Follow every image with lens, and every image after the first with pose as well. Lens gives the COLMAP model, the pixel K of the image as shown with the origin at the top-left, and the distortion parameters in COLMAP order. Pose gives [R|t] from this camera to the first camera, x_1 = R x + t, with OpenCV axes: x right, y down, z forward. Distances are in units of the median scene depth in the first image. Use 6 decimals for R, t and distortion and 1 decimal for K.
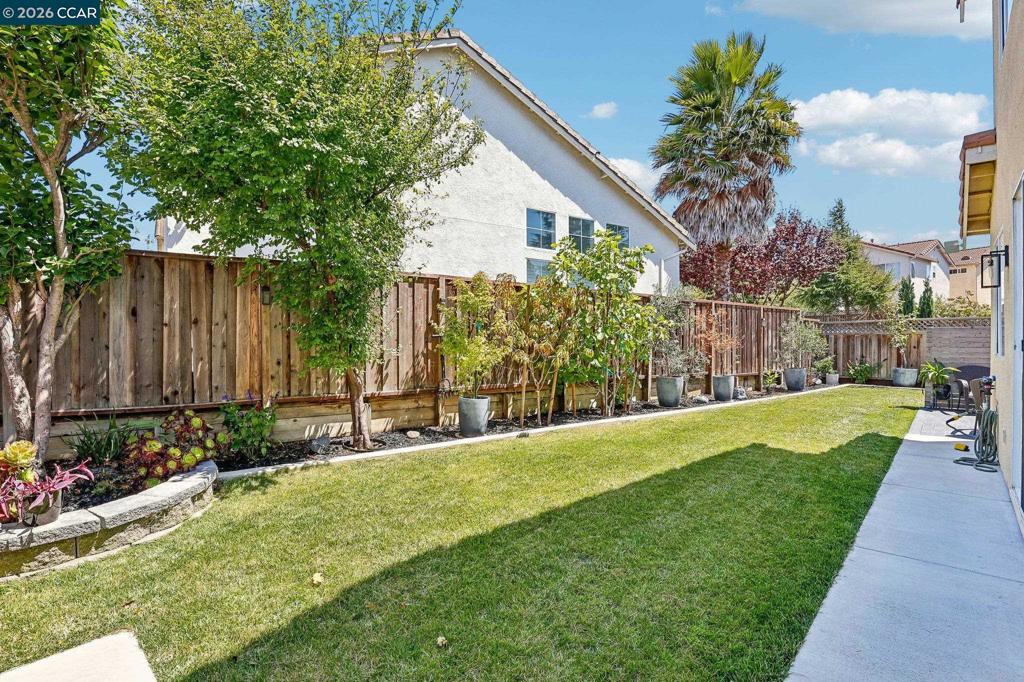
lens RADIAL K [[481.5, 0, 519.4], [0, 481.5, 341.0], [0, 0, 1]] dist [-0.027197, -0.000040]
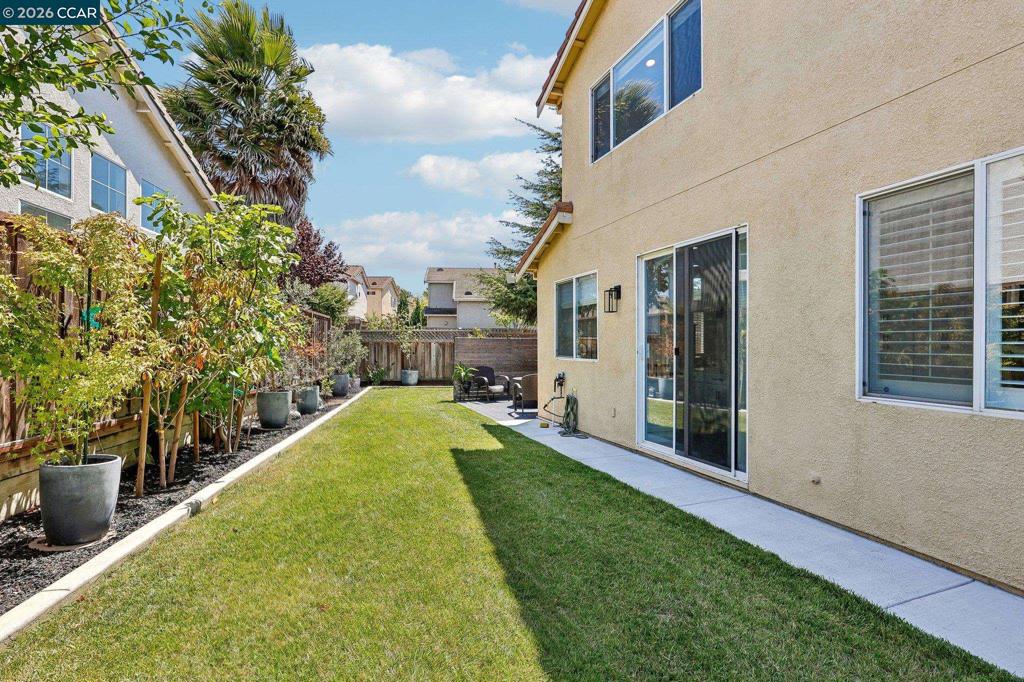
lens RADIAL K [[481.5, 0, 514.1], [0, 481.5, 349.6], [0, 0, 1]] dist [-0.027197, -0.000040]
pose [[0.466633, -0.001892, 0.884449, -0.146039], [-0.001519, 0.999995, 0.002941, -0.000057], [-0.884450, -0.002716, 0.466628, 0.173503]]
